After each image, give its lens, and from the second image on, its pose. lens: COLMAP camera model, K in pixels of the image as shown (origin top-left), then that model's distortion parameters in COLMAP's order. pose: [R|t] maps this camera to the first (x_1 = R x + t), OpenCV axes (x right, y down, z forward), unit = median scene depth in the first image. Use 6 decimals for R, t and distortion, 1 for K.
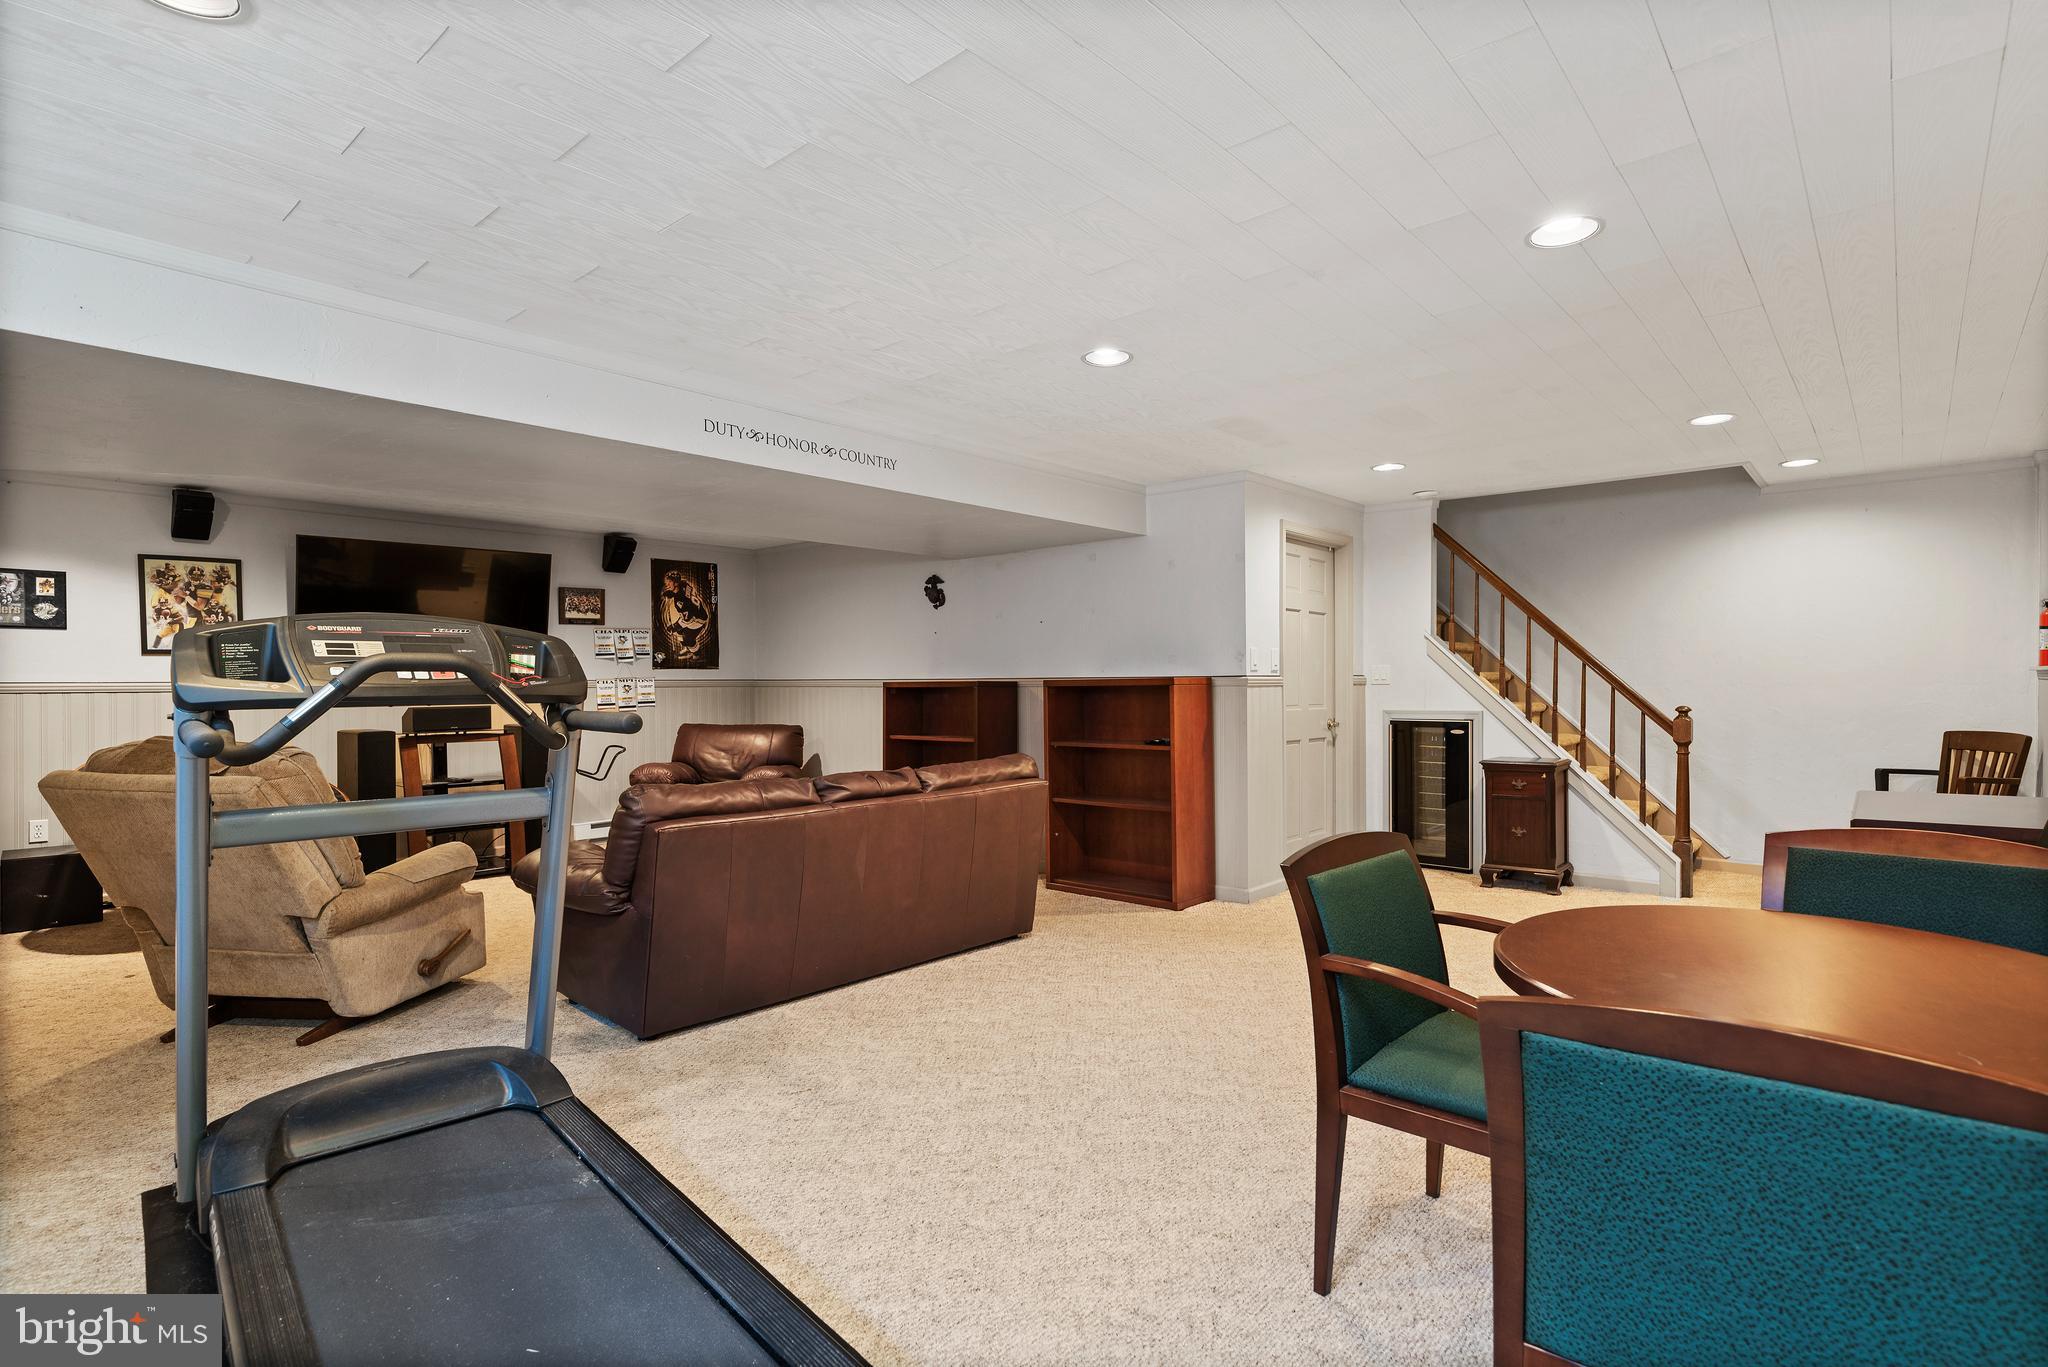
lens RADIAL K [[1016.4, 0, 1053.9], [0, 1016.4, 682.9], [0, 0, 1]] dist [-0.000604, -0.000209]
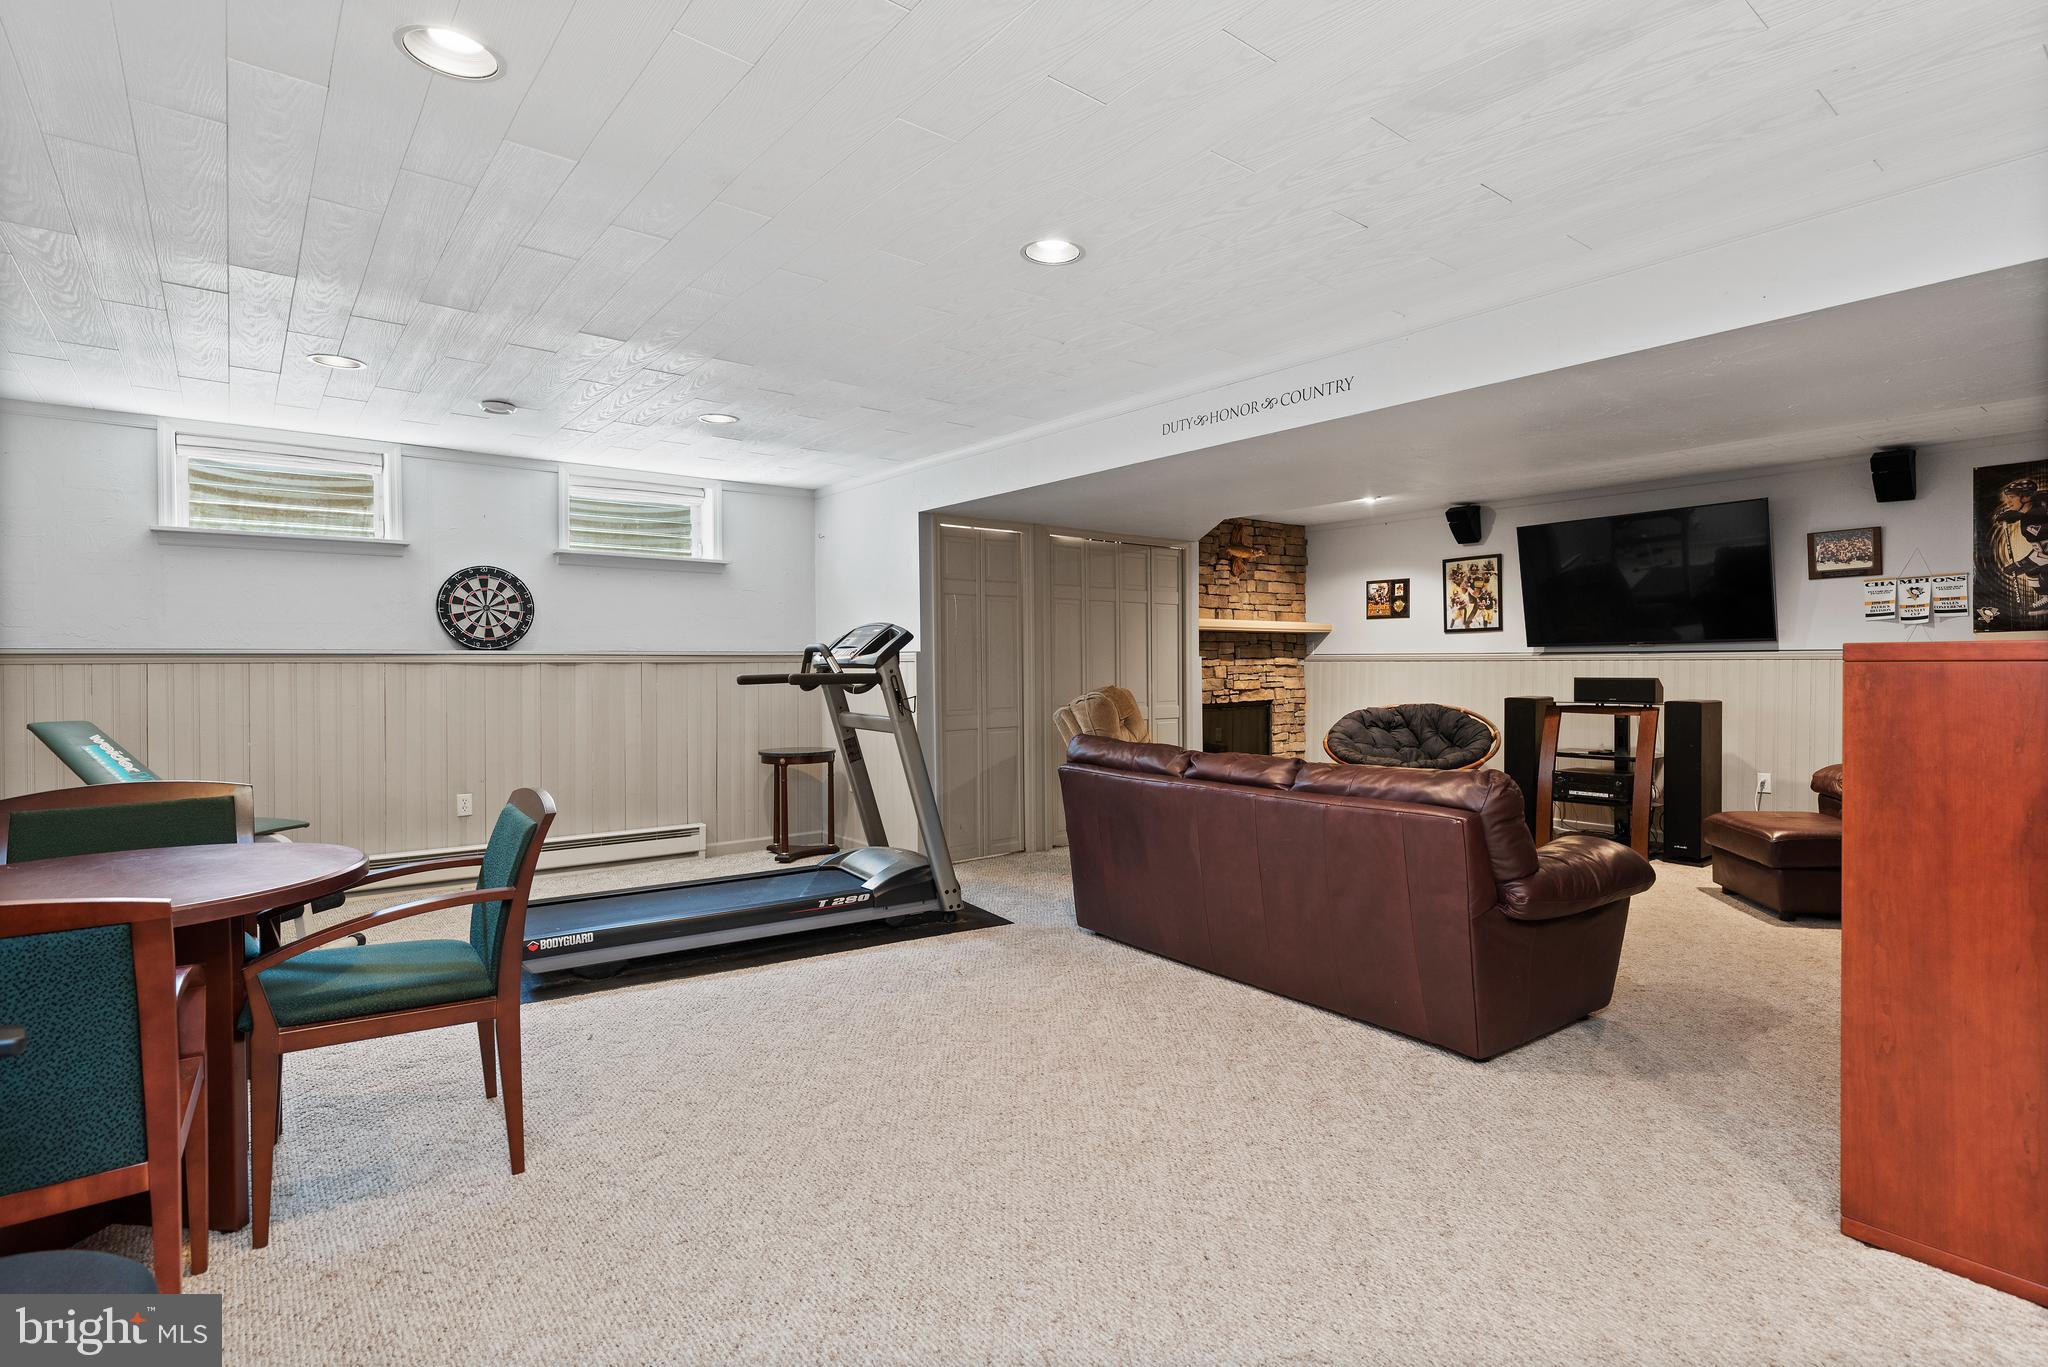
lens RADIAL K [[1005.9, 0, 1047.4], [0, 1005.9, 676.5], [0, 0, 1]] dist [0.000157, 0.000316]
pose [[-0.190225, 0.023571, -0.981457, 0.509872], [0.004246, 0.999722, 0.023186, -0.003269], [0.981731, 0.000243, -0.190272, 0.701275]]
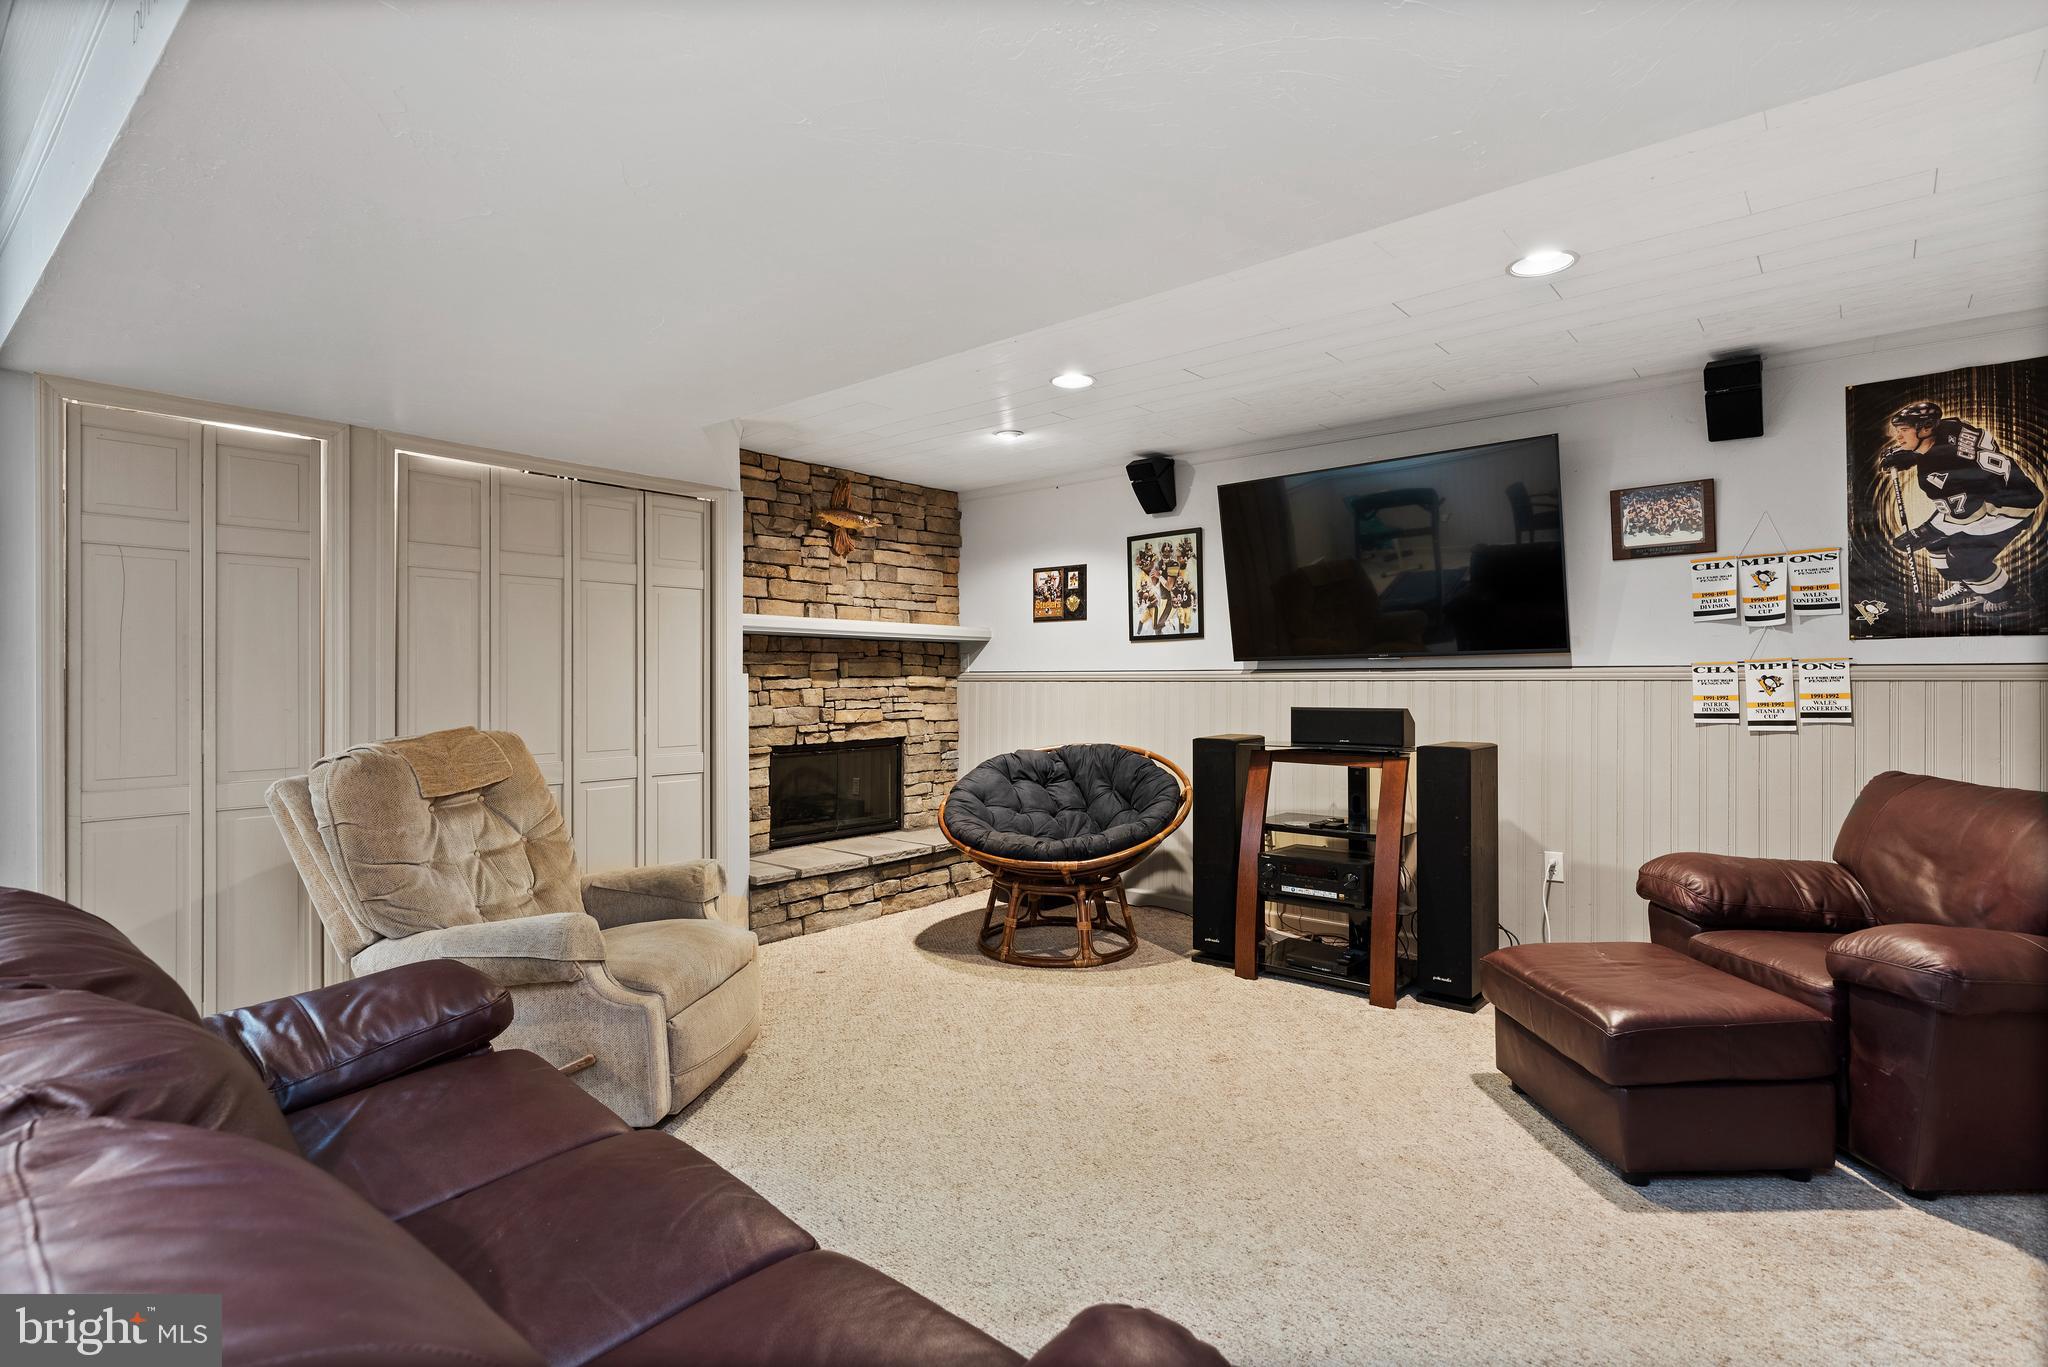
lens RADIAL K [[1005.9, 0, 1047.4], [0, 1005.9, 676.5], [0, 0, 1]] dist [0.000157, 0.000316]
pose [[0.010186, 0.005154, -0.999935, 0.046462], [0.000551, 0.999987, 0.005160, -0.000206], [0.999948, -0.000604, 0.010183, 0.872824]]
